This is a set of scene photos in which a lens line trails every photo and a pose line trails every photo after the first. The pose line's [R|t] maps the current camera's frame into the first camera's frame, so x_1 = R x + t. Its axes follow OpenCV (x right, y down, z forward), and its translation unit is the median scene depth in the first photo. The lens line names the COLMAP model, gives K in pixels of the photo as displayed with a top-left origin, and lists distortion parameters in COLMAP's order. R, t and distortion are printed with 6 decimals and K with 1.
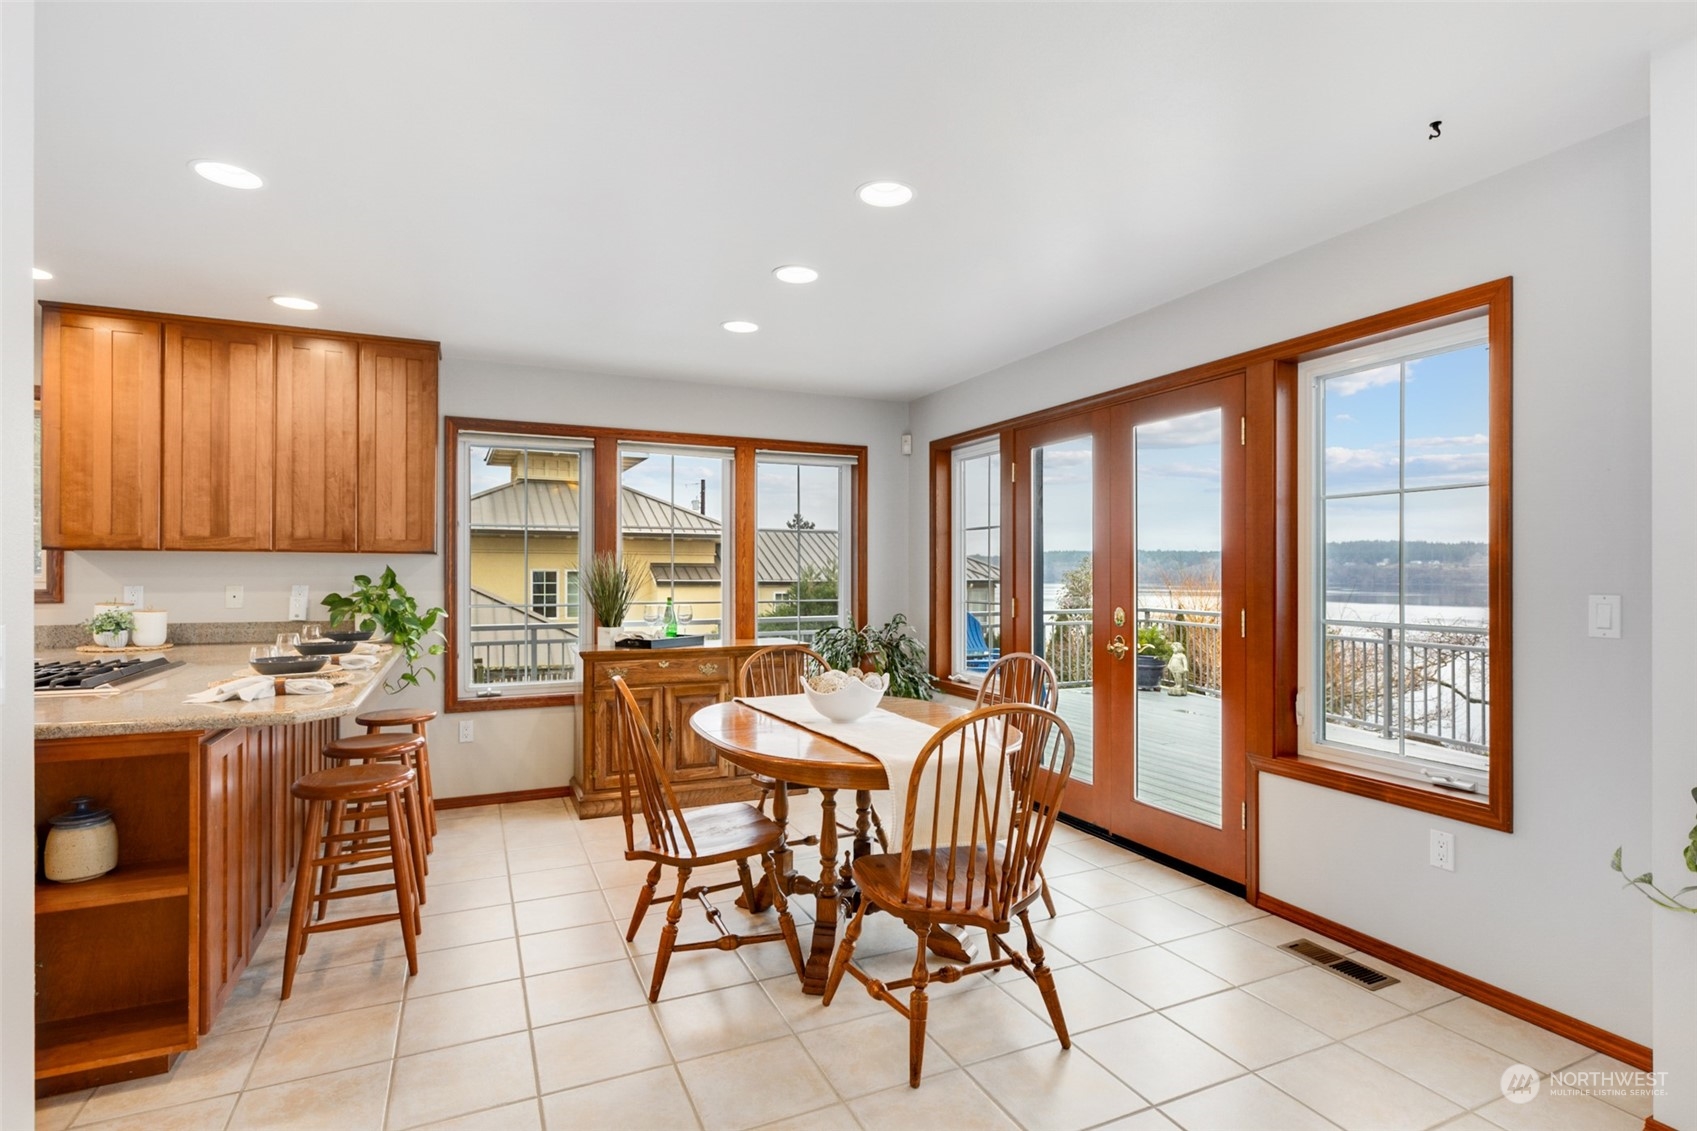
lens RADIAL K [[841.2, 0, 852.3], [0, 841.2, 573.2], [0, 0, 1]] dist [-0.000799, -0.000200]
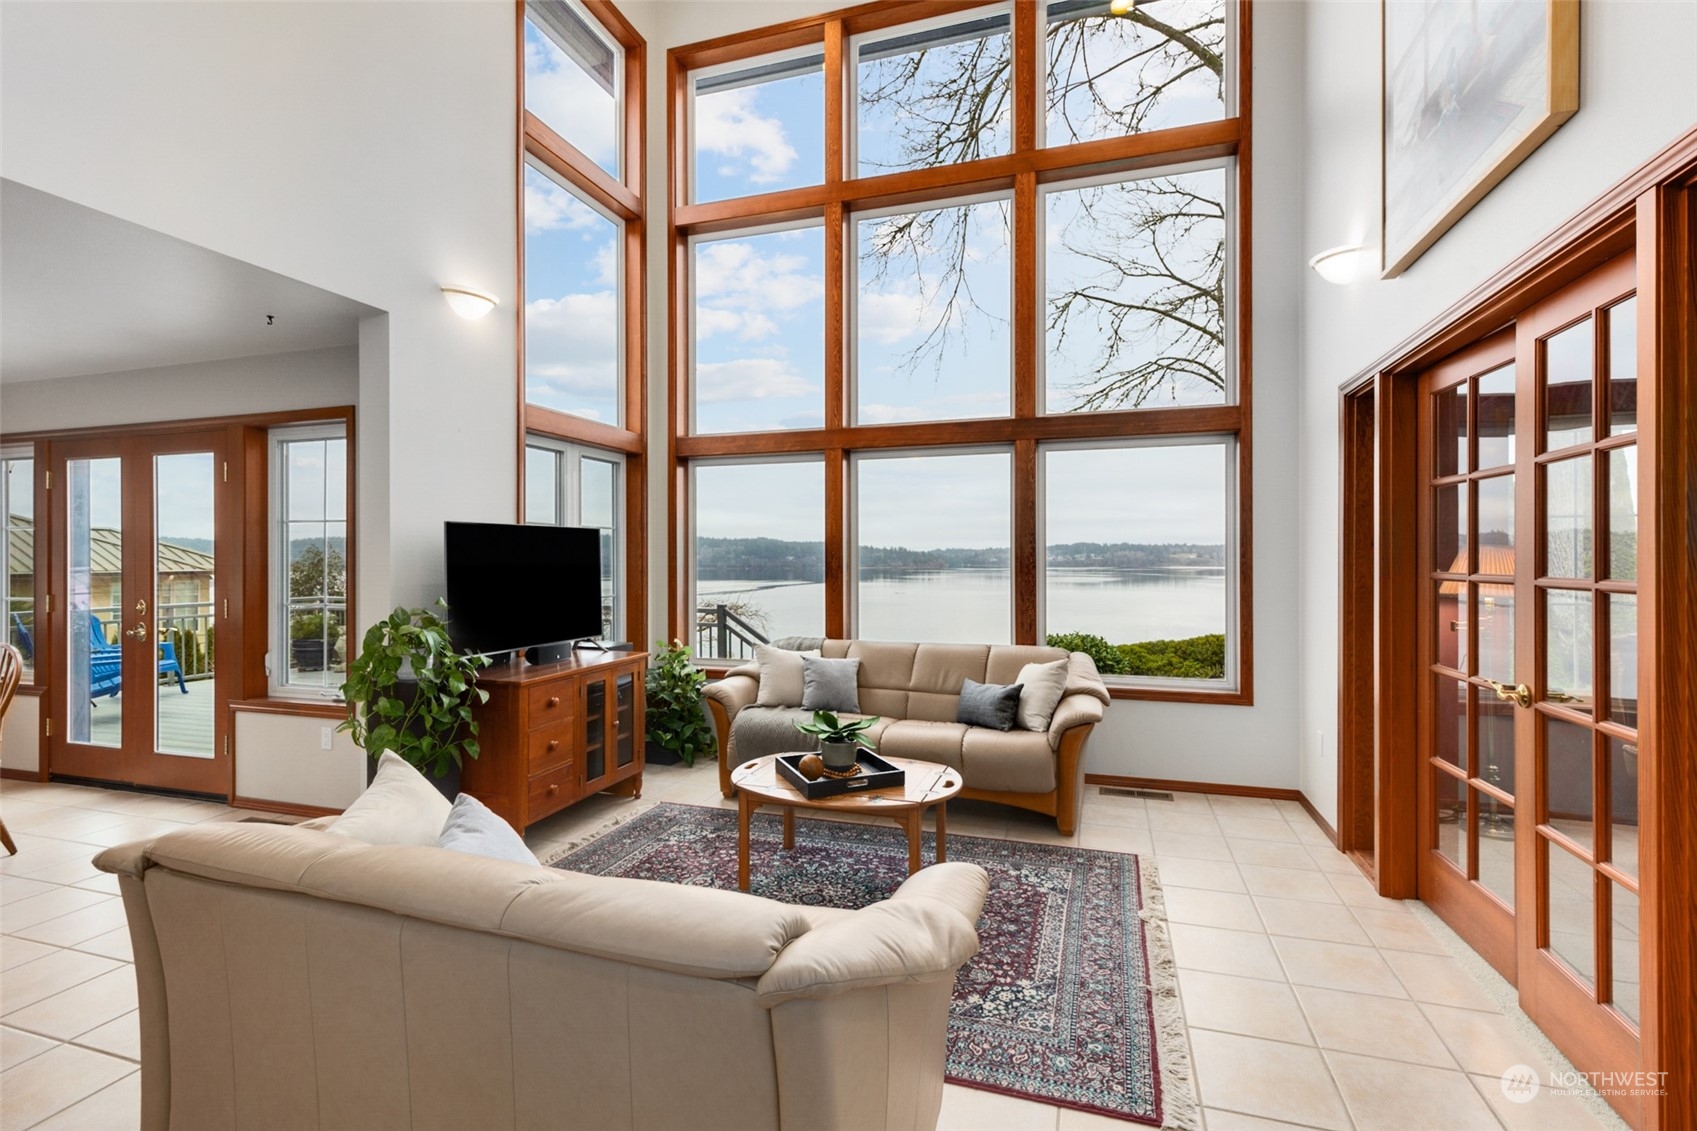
lens RADIAL K [[767.8, 0, 849.7], [0, 767.8, 554.2], [0, 0, 1]] dist [0.008738, -0.002053]
pose [[0.675322, 0.002338, 0.737520, 0.208897], [0.003534, 0.999973, -0.006406, -0.017626], [-0.737515, 0.006933, 0.675295, -0.615907]]
